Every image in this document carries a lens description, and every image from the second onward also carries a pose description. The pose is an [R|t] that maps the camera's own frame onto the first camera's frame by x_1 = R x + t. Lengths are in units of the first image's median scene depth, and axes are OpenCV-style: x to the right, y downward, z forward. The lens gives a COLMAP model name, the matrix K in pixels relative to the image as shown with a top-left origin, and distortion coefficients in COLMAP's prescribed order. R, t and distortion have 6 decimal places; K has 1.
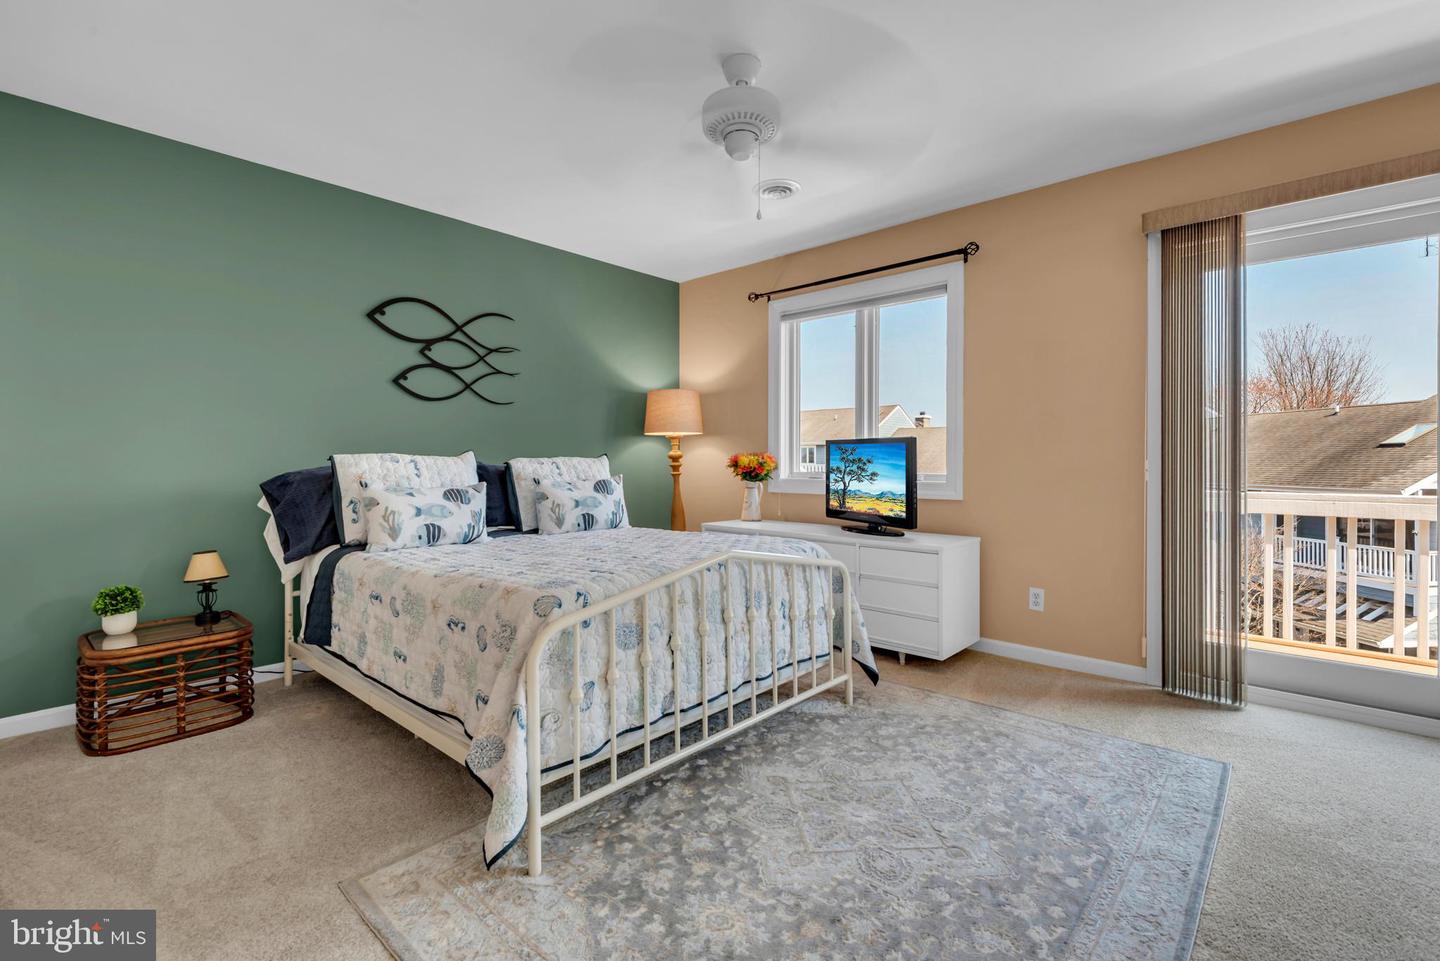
lens RADIAL K [[647.2, 0, 720.7], [0, 647.2, 468.4], [0, 0, 1]] dist [0.017014, -0.017285]
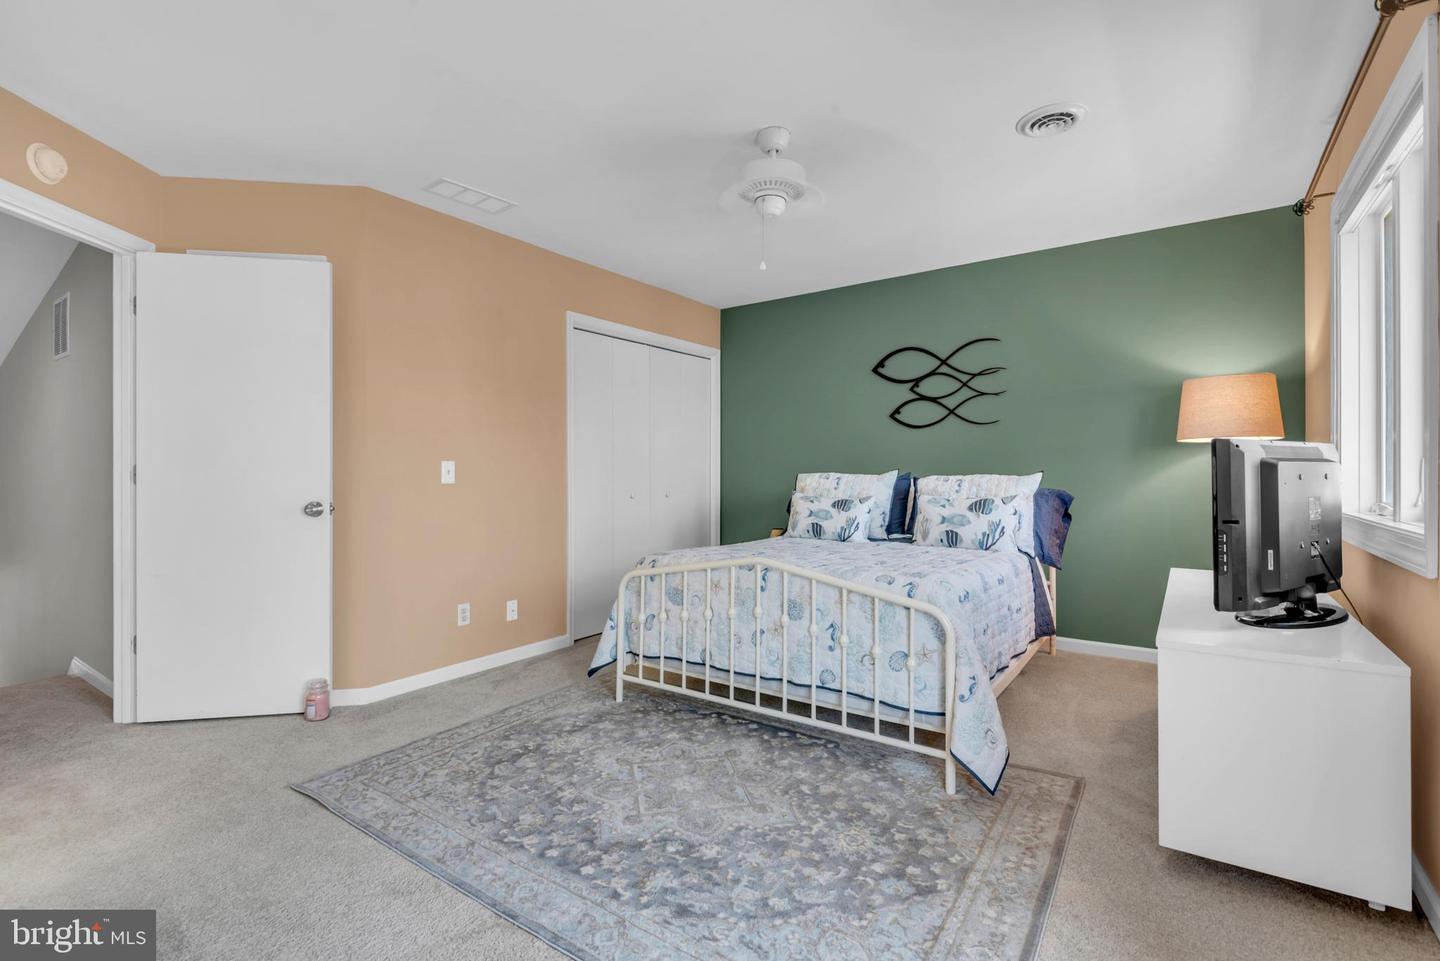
lens RADIAL K [[672.8, 0, 716.7], [0, 672.8, 478.0], [0, 0, 1]] dist [0.019651, -0.013165]
pose [[0.107456, 0.006341, -0.994190, 0.820258], [-0.007251, 0.999958, 0.005594, -0.016635], [0.994183, 0.006608, 0.107497, 0.525295]]
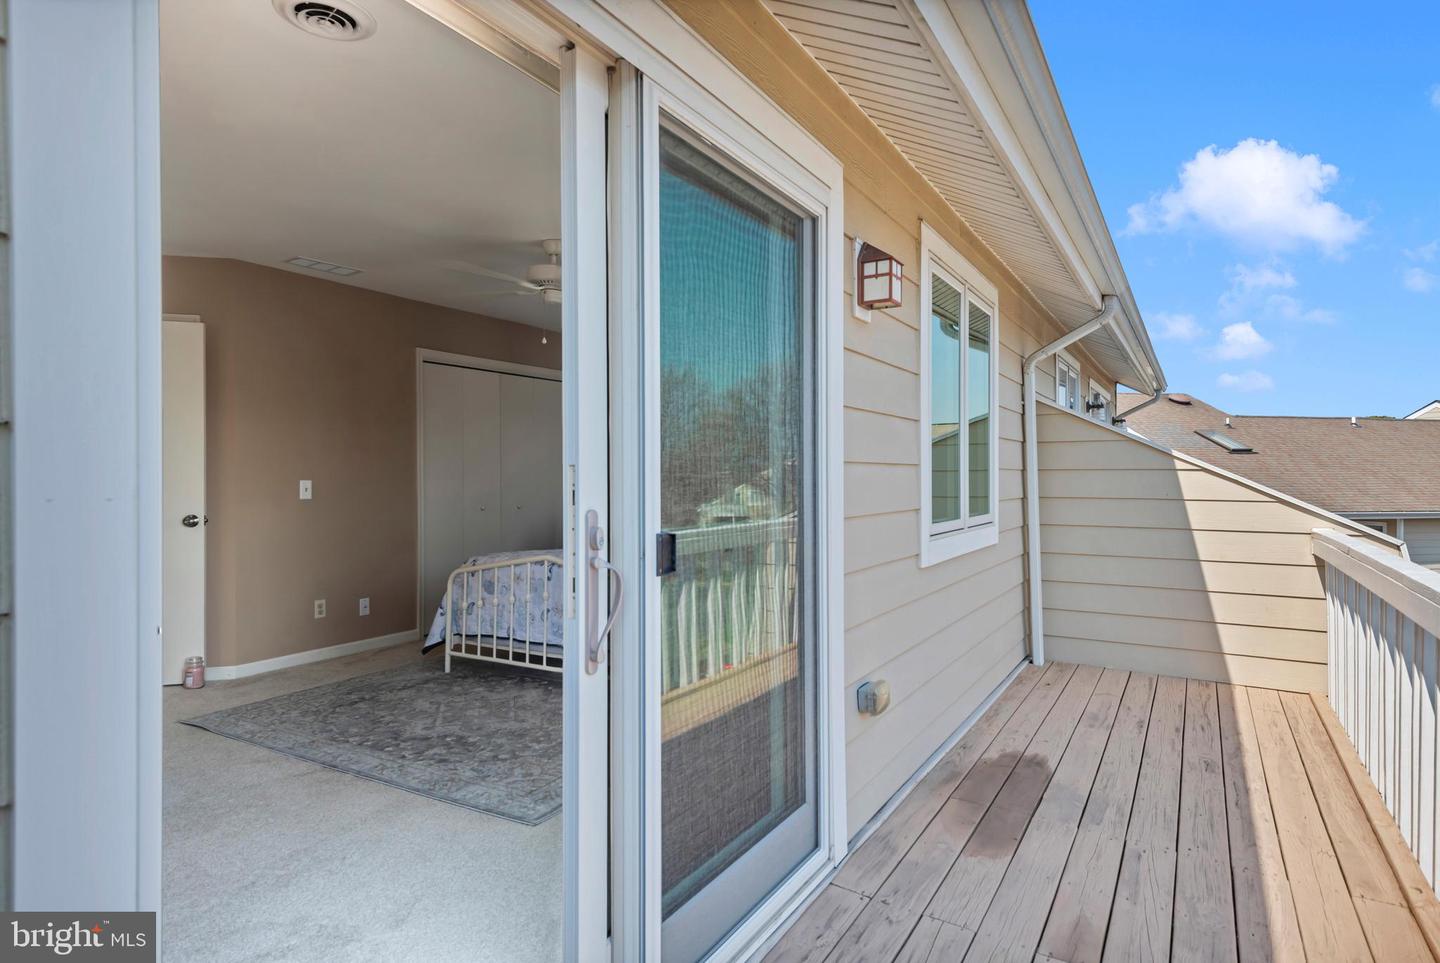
lens RADIAL K [[793.4, 0, 724.4], [0, 793.4, 492.0], [0, 0, 1]] dist [0.022439, 0.000269]
pose [[0.187443, 0.013612, -0.982181, 1.340102], [-0.006488, 0.999899, 0.012620, -0.036839], [0.982254, 0.004007, 0.187513, 0.710472]]
